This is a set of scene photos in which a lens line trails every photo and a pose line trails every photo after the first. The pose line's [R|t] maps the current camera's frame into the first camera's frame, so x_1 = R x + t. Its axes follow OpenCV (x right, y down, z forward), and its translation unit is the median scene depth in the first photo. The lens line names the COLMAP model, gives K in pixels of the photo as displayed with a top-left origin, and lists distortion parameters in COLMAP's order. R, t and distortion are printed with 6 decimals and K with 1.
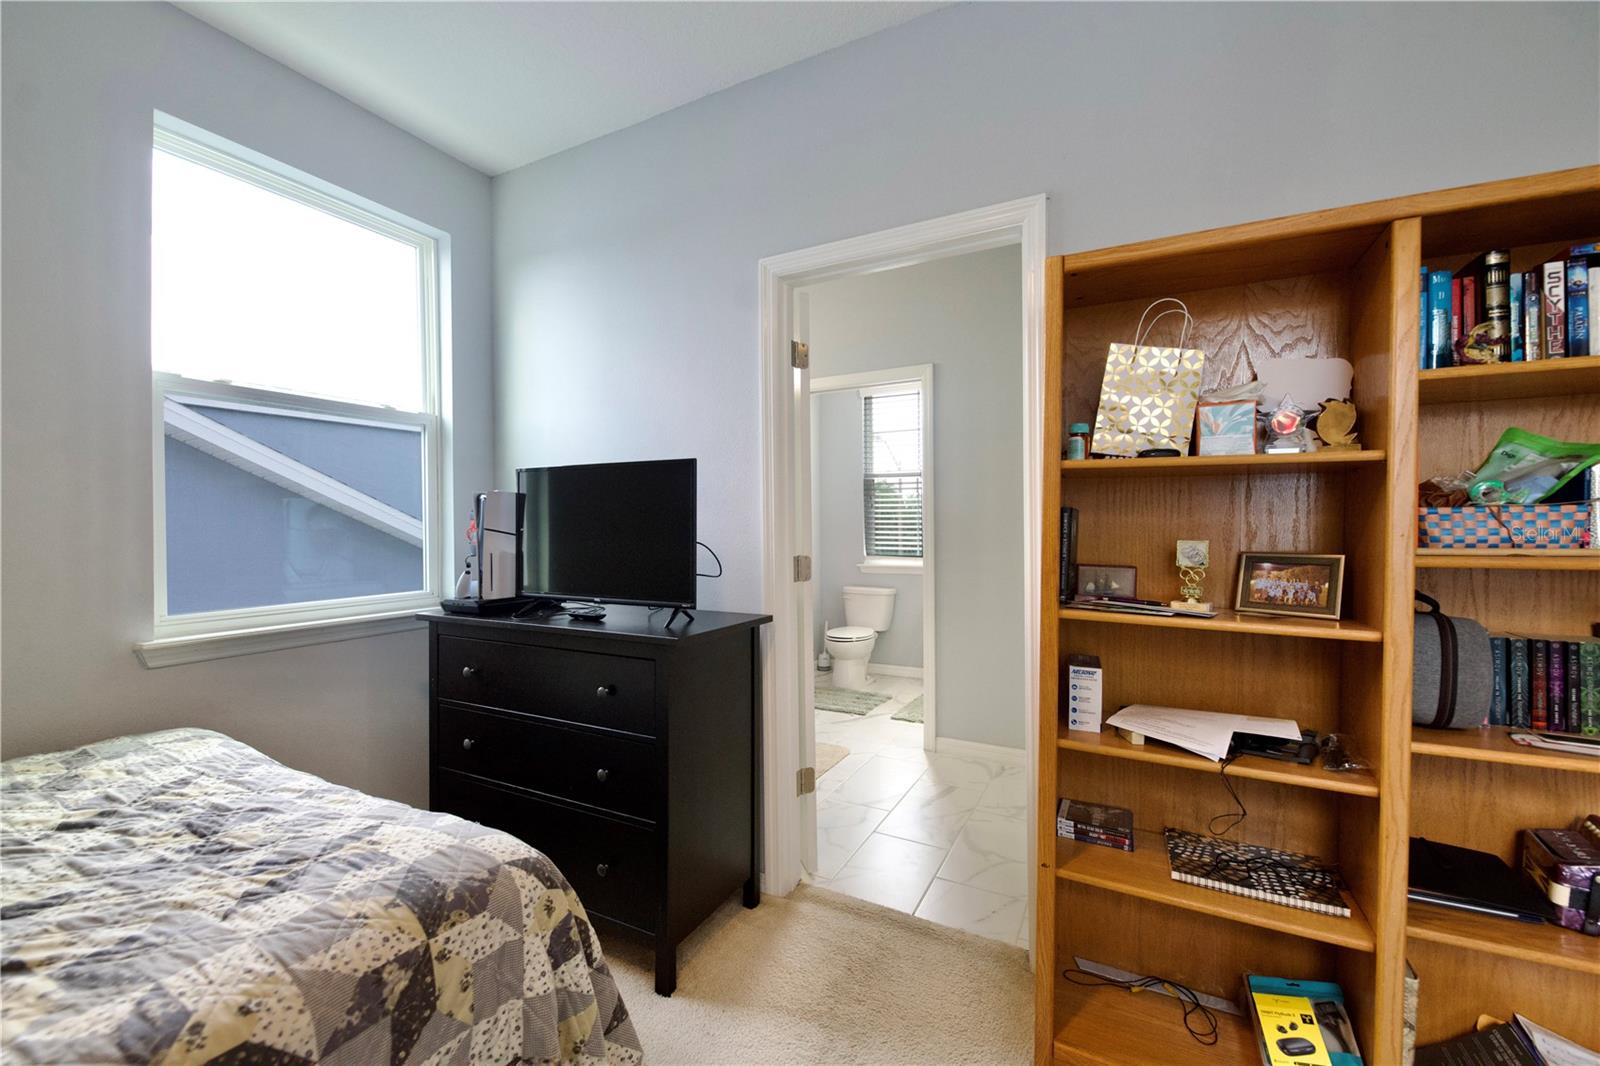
lens RADIAL K [[653.7, 0, 798.1], [0, 653.7, 527.0], [0, 0, 1]] dist [0.015550, -0.006788]
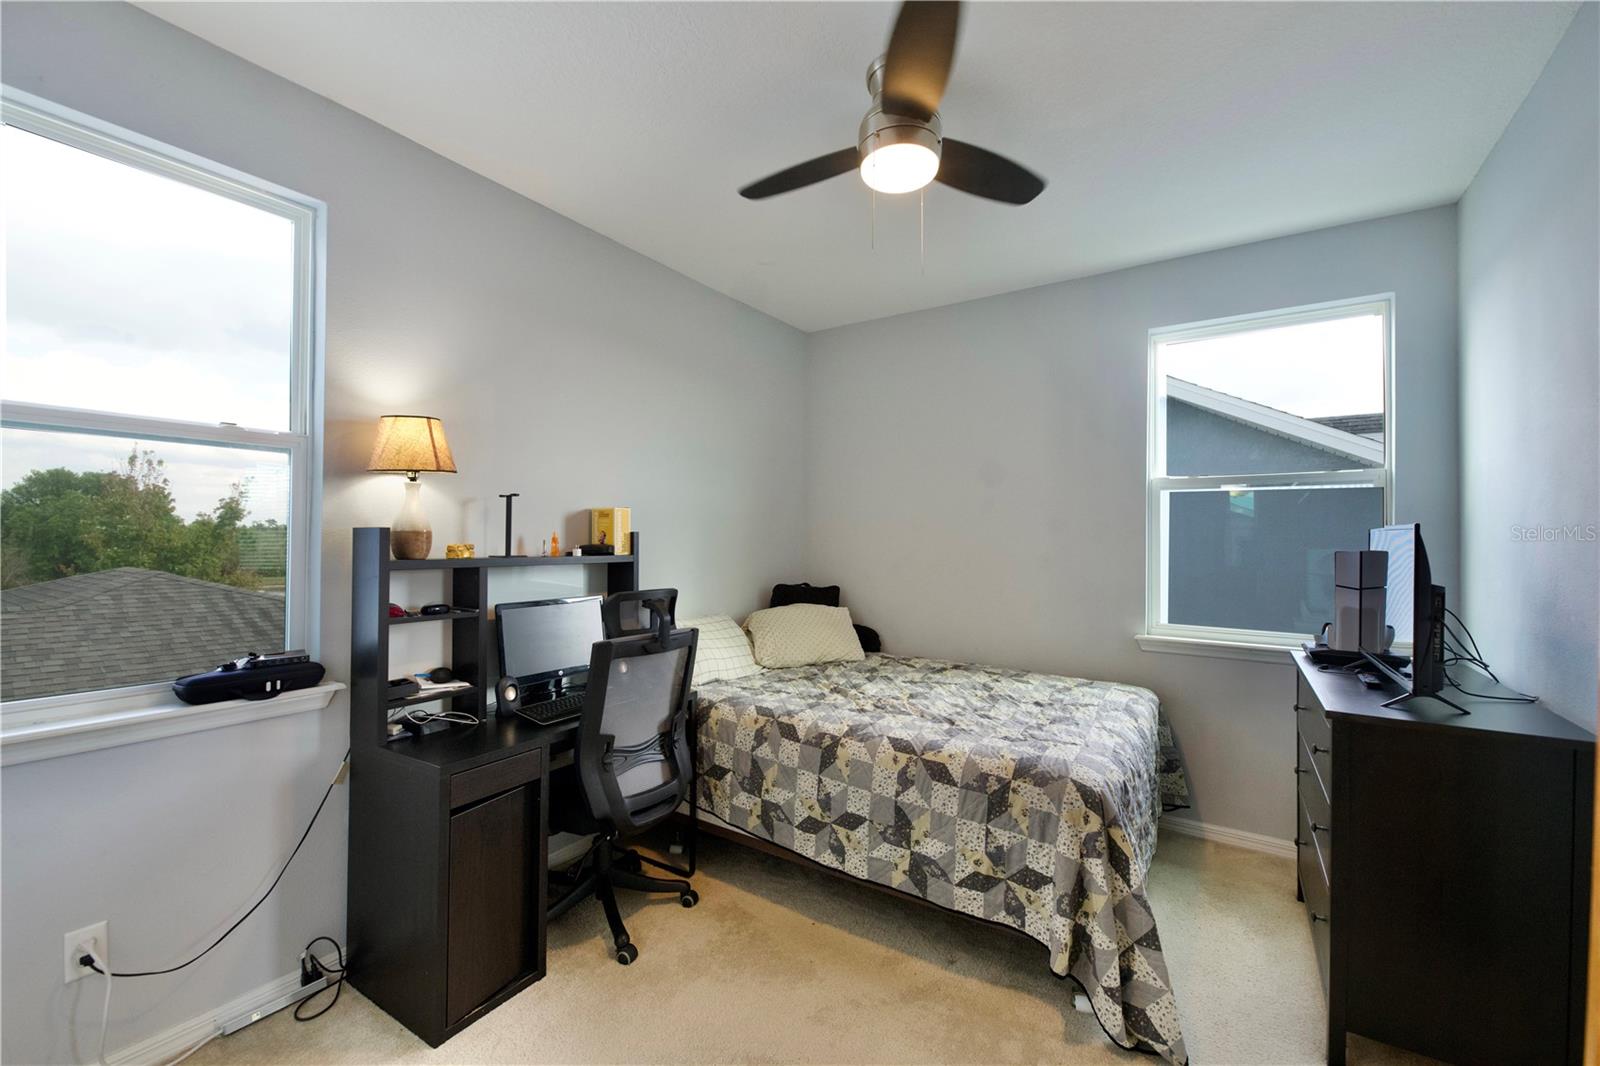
lens RADIAL K [[653.7, 0, 798.6], [0, 653.7, 531.4], [0, 0, 1]] dist [0.015550, -0.006788]
pose [[-0.115922, -0.010269, -0.993205, 1.560811], [-0.010086, 0.999907, -0.009161, -0.143040], [0.993207, 0.008956, -0.116015, 0.527996]]
